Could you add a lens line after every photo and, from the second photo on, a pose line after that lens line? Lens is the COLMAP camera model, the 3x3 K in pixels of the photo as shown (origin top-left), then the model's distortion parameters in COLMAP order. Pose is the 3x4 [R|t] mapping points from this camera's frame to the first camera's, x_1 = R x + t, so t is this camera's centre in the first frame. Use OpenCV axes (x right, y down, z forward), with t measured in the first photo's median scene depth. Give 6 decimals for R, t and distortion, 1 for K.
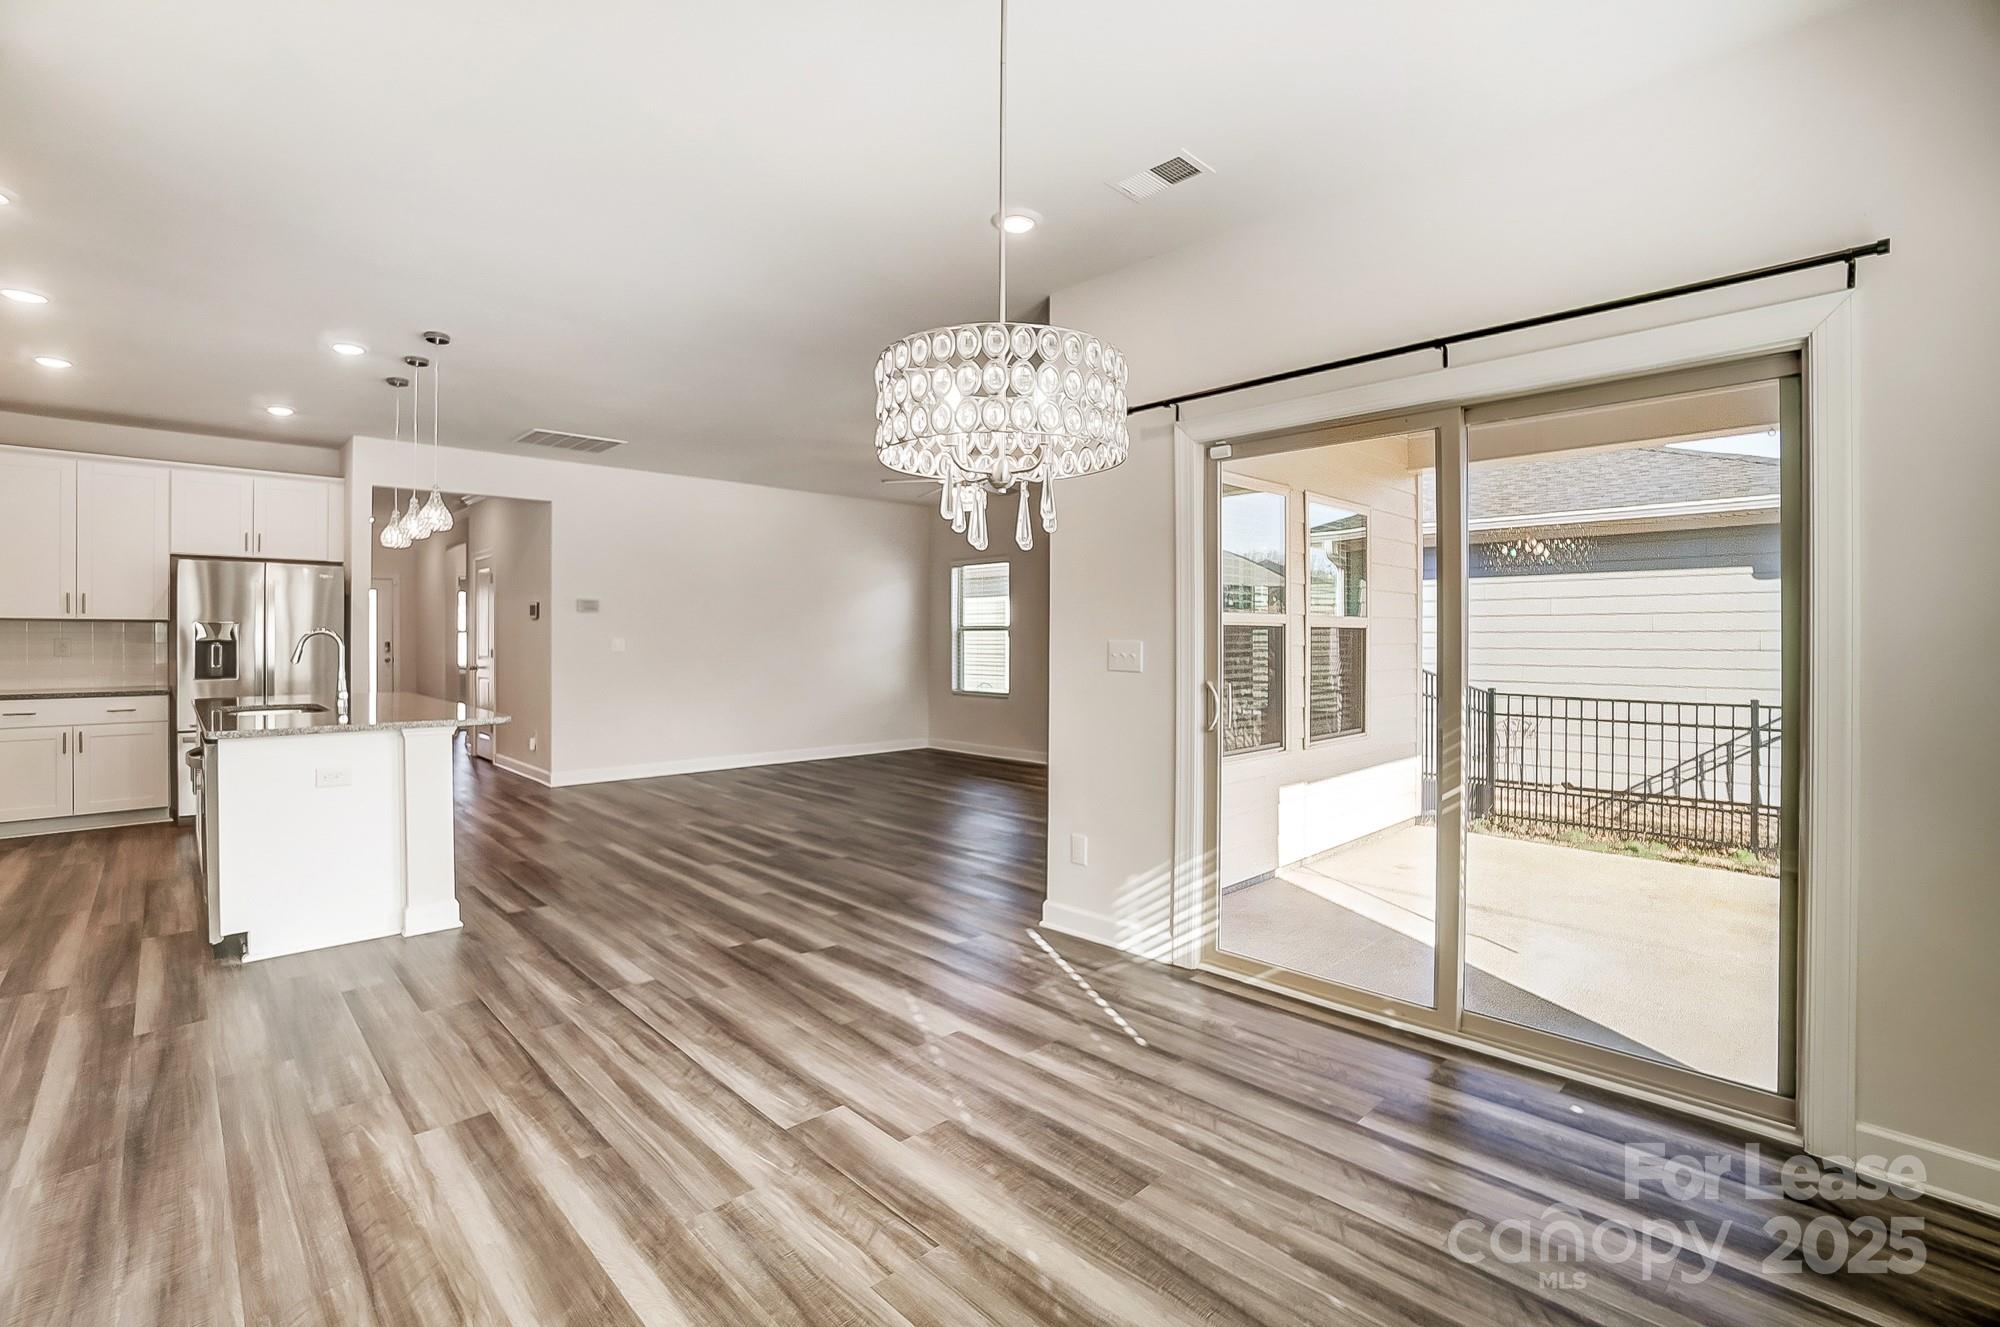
lens RADIAL K [[909.5, 0, 988.4], [0, 909.5, 643.5], [0, 0, 1]] dist [-0.056704, 0.020512]
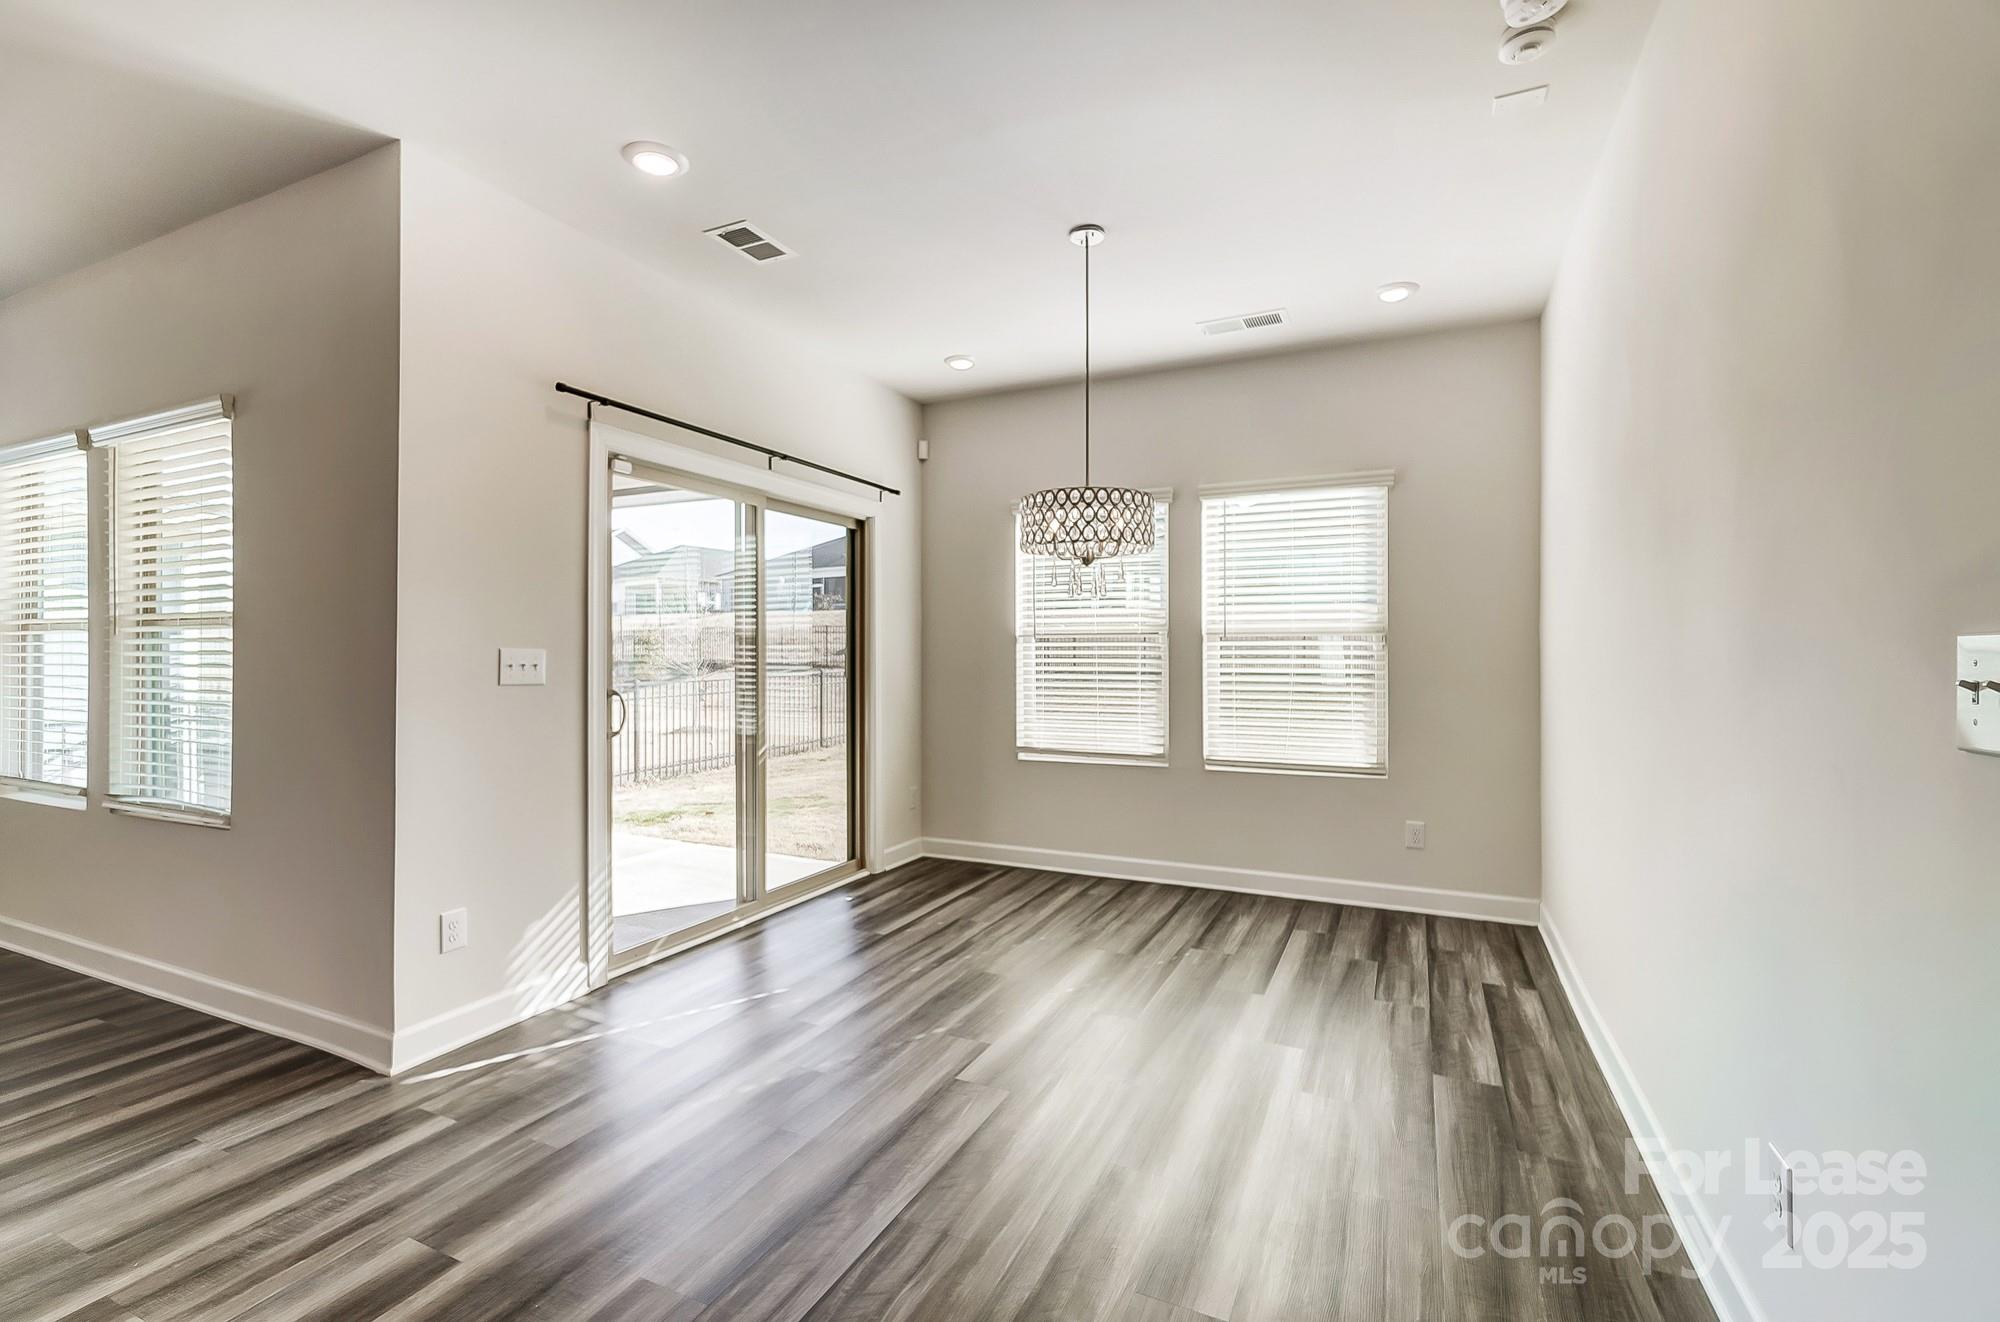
lens RADIAL K [[874.8, 0, 1007.3], [0, 874.8, 648.4], [0, 0, 1]] dist [0.003612, 0.000492]
pose [[-0.371139, 0.007972, 0.928543, -0.965743], [0.006406, 0.999961, -0.006025, 0.003762], [-0.928555, 0.003712, -0.371175, 1.100867]]
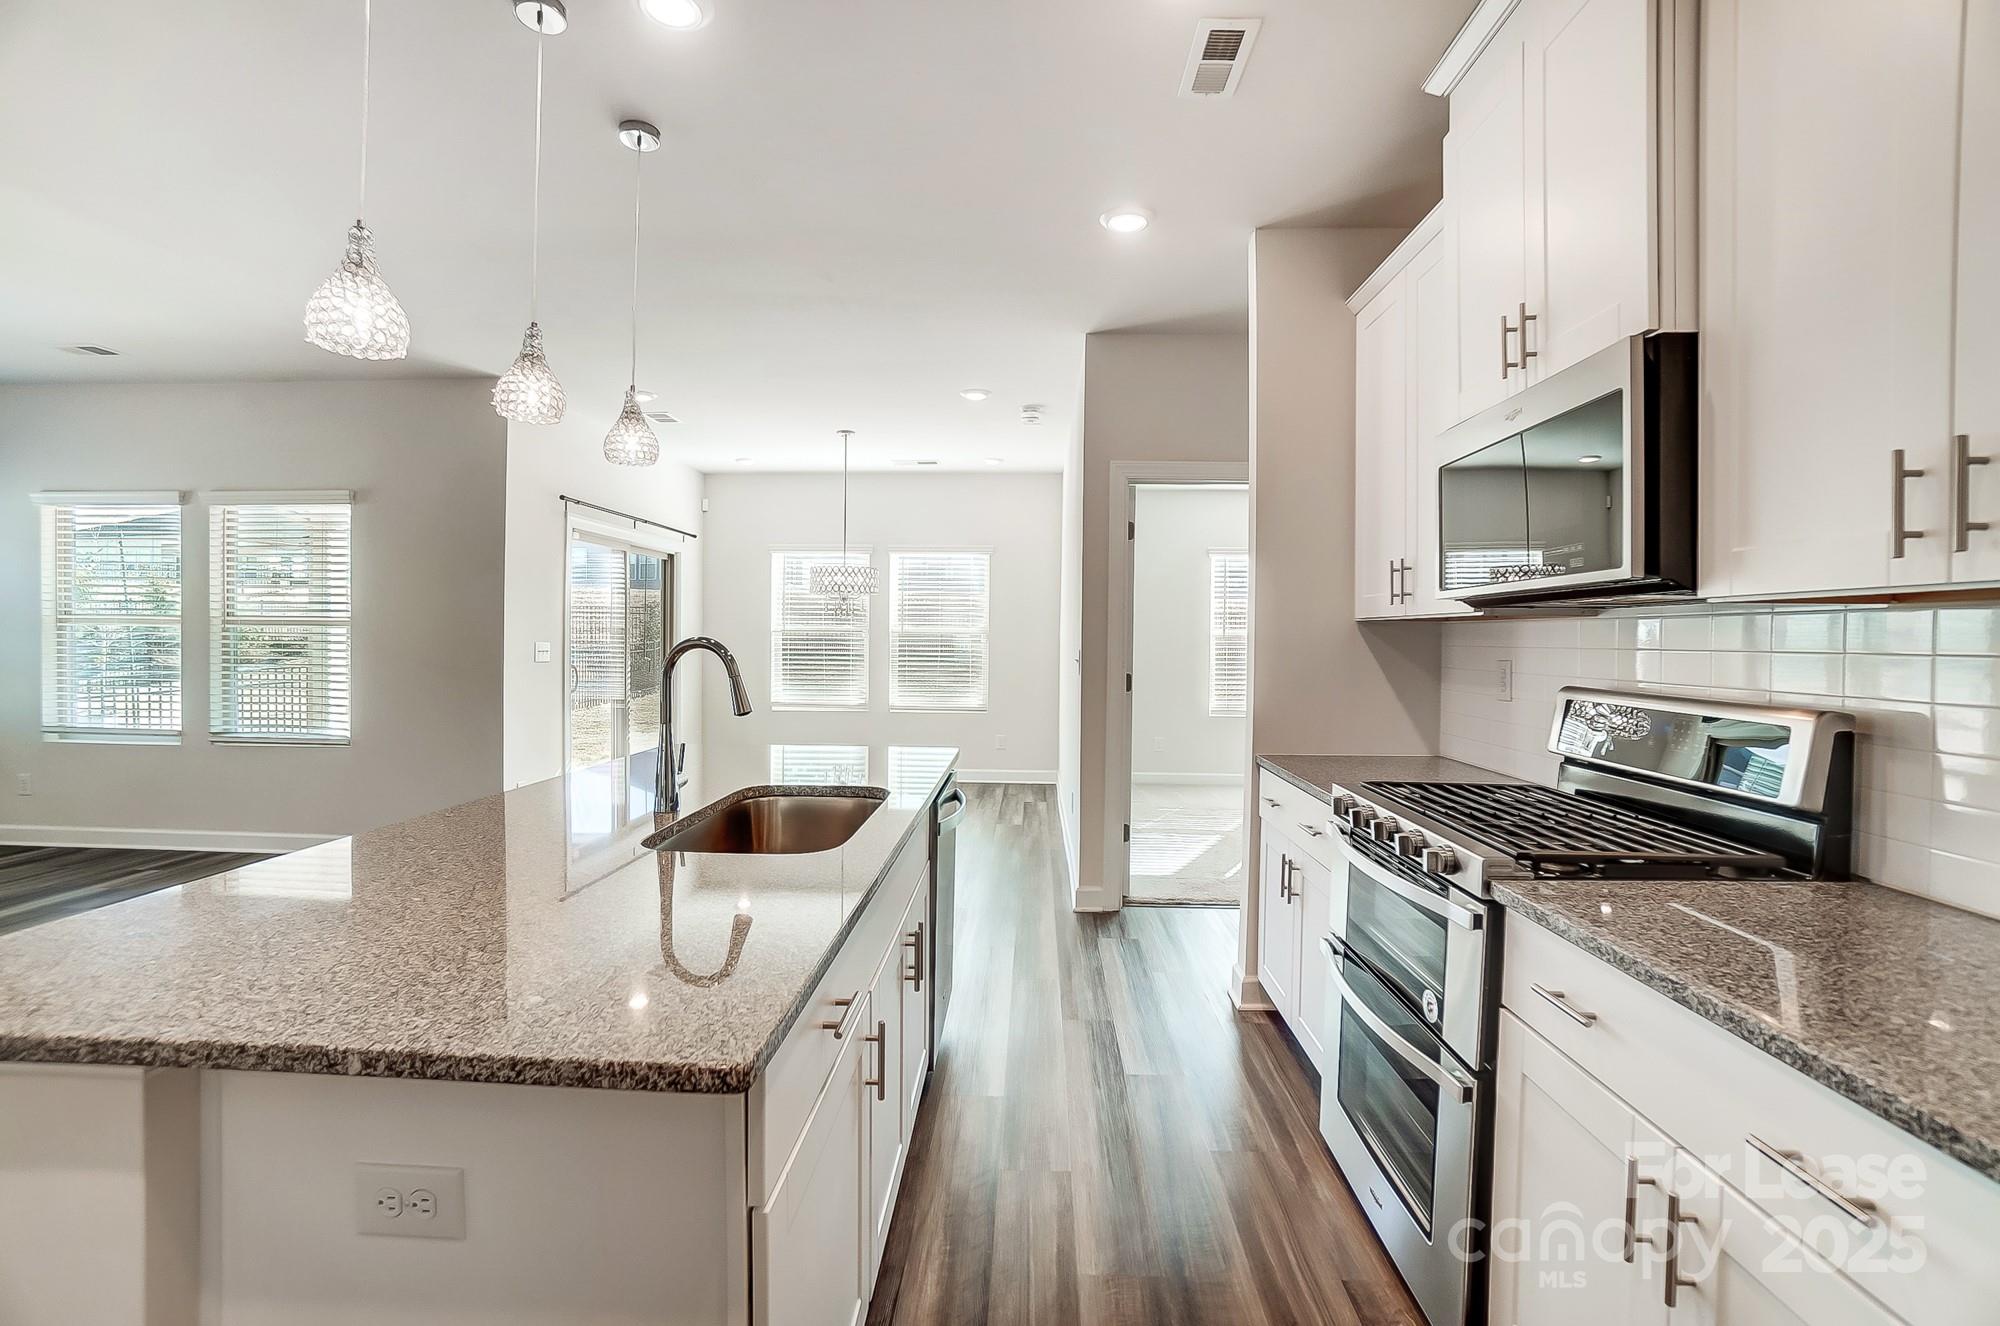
lens RADIAL K [[898.6, 0, 997.9], [0, 898.6, 650.0], [0, 0, 1]] dist [-0.060566, 0.022800]
pose [[-0.697666, -0.018931, 0.716173, -1.830412], [-0.006208, 0.999773, 0.020379, -0.032588], [-0.716396, 0.009771, -0.697625, 1.866614]]
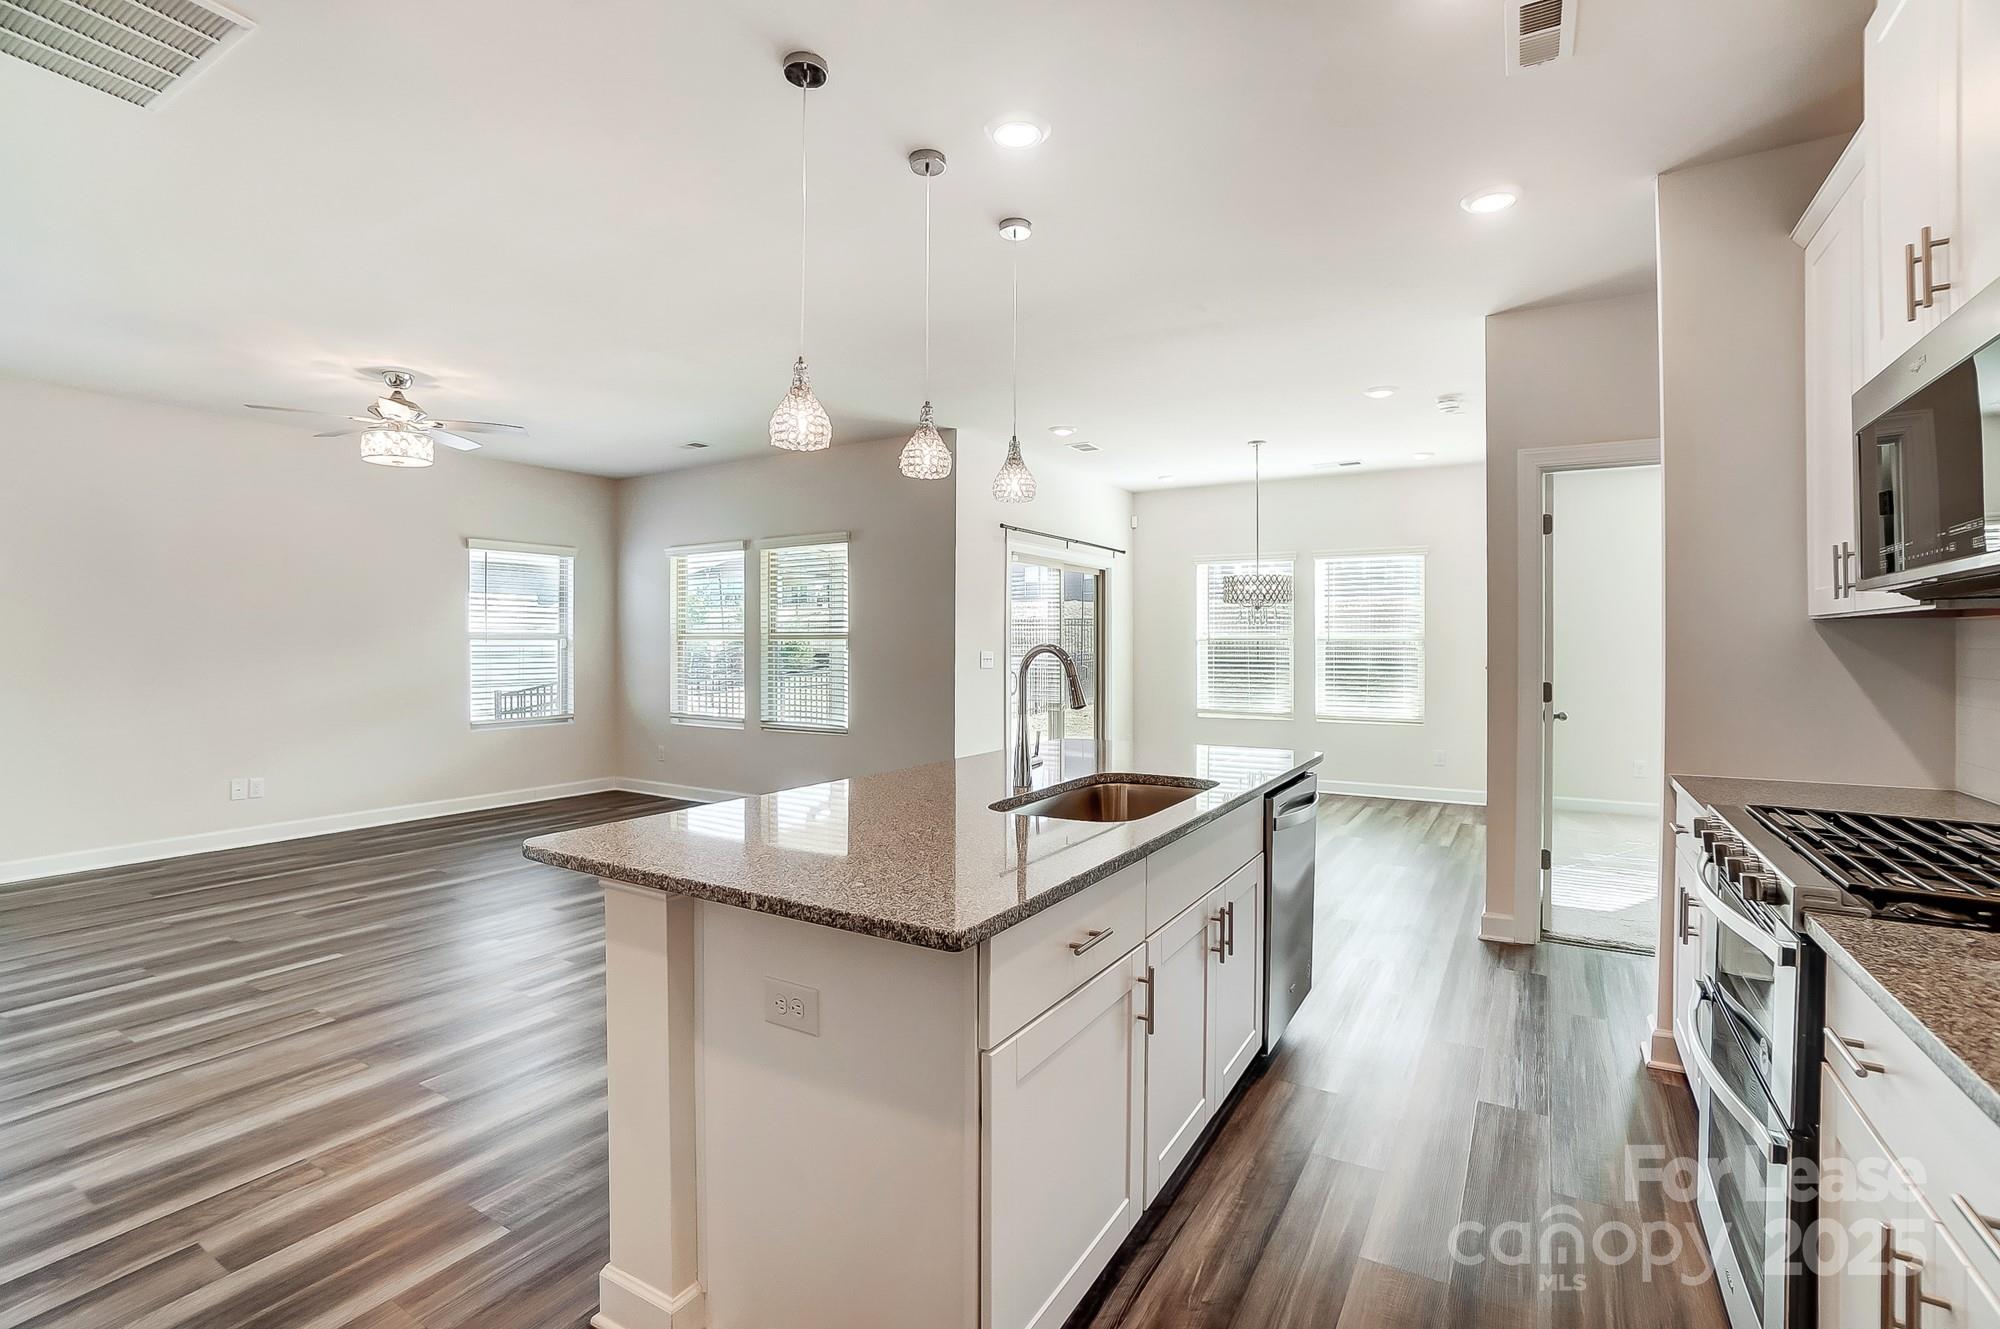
lens RADIAL K [[912.8, 0, 1004.2], [0, 912.8, 650.5], [0, 0, 1]] dist [-0.034716, 0.000553]
pose [[-0.272530, -0.008701, 0.962108, -1.991927], [0.005248, 0.999931, 0.010529, -0.030569], [-0.962133, 0.007918, -0.272465, 1.821491]]
